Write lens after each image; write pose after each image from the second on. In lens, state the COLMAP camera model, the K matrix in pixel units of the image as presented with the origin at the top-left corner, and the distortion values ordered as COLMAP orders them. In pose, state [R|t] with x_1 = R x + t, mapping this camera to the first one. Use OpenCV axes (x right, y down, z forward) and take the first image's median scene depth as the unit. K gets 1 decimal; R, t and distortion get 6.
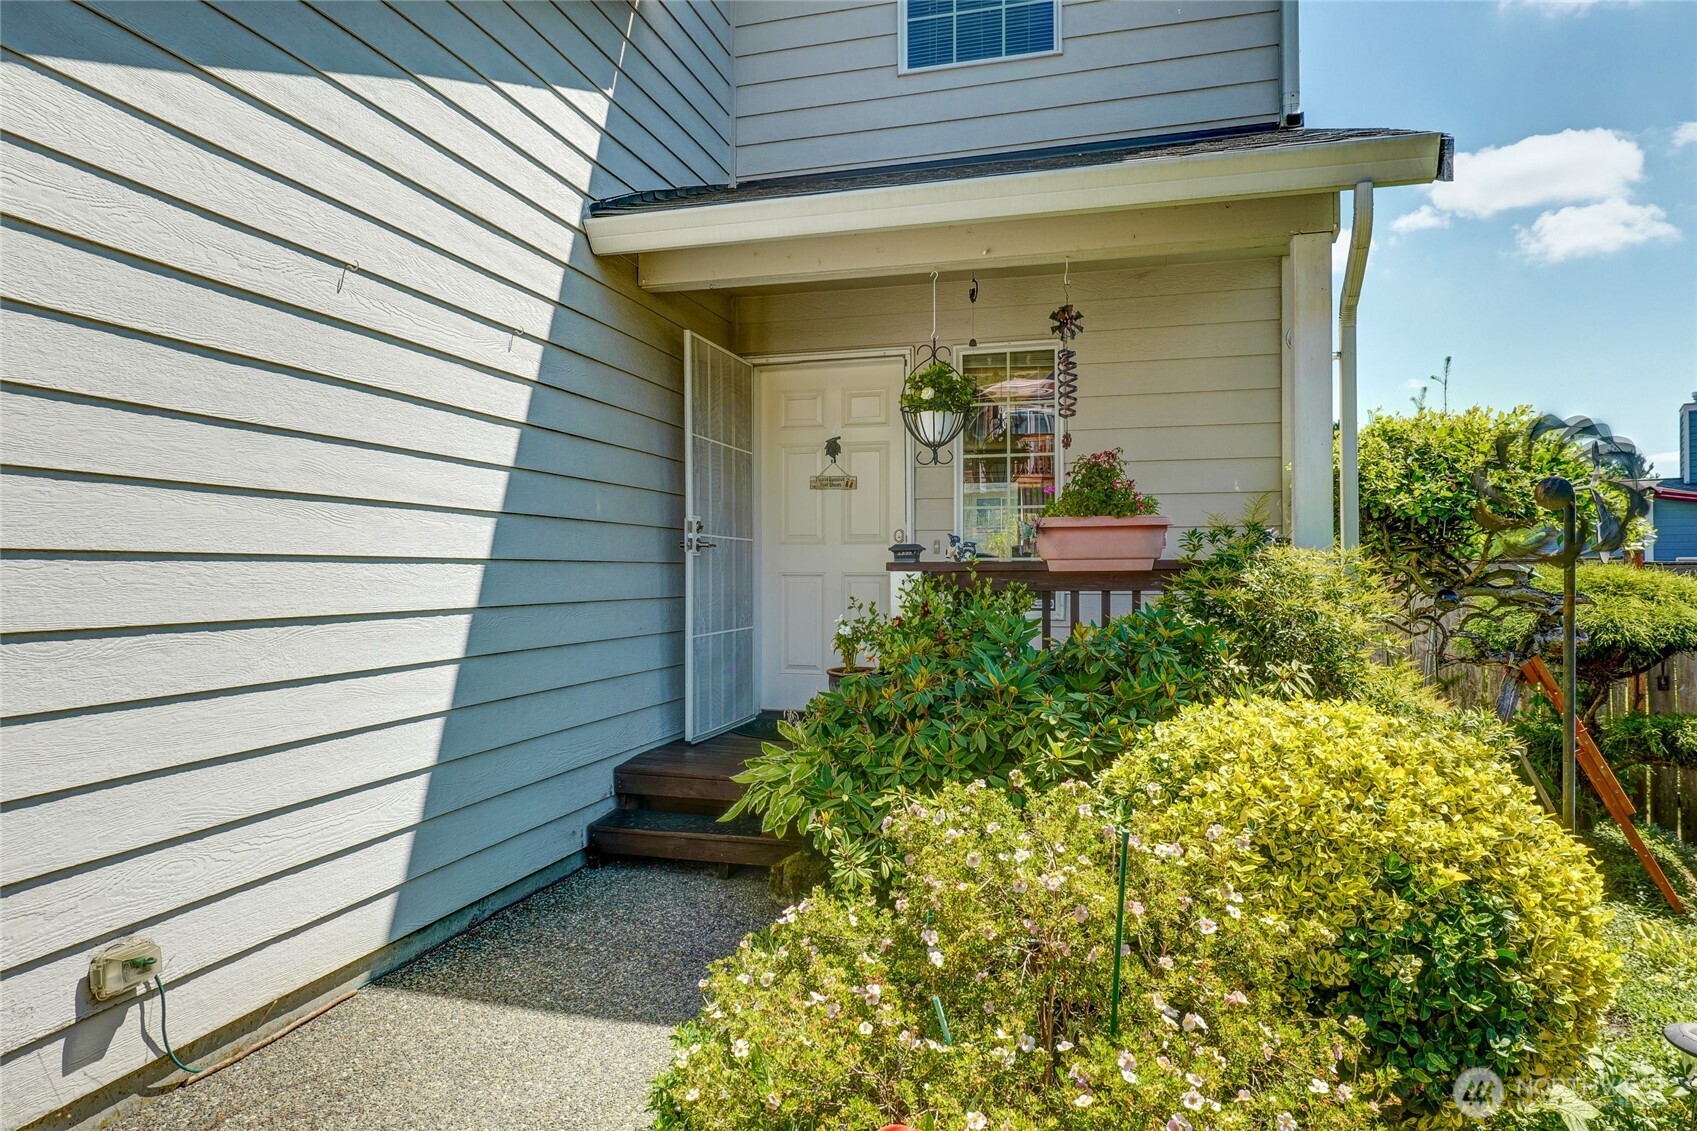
lens RADIAL K [[1035.5, 0, 848.5], [0, 1035.5, 565.5], [0, 0, 1]] dist [-0.000488, 0.000000]
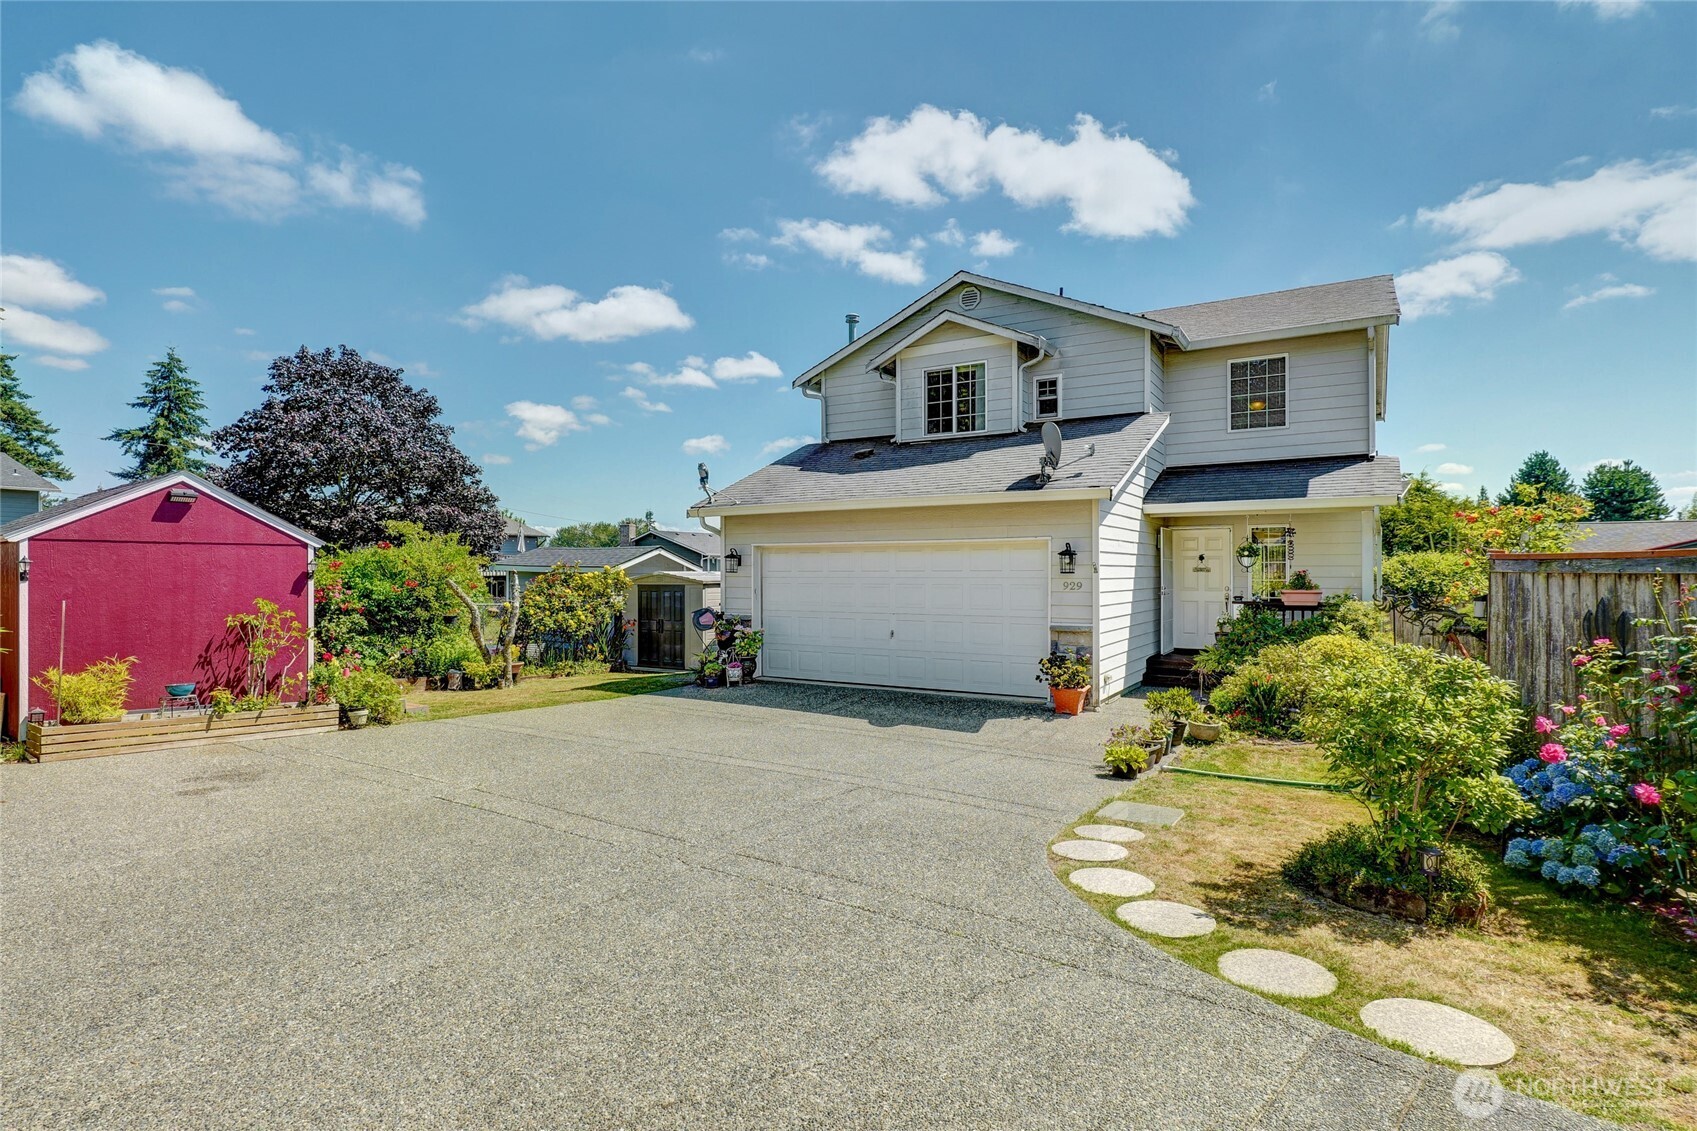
lens RADIAL K [[858.0, 0, 848.5], [0, 858.0, 565.5], [0, 0, 1]] dist [0.001018, -0.000074]
pose [[0.963044, -0.000118, -0.269344, -0.429676], [0.000422, 0.999999, 0.001072, -0.127980], [0.269344, -0.001146, 0.963043, -2.116882]]
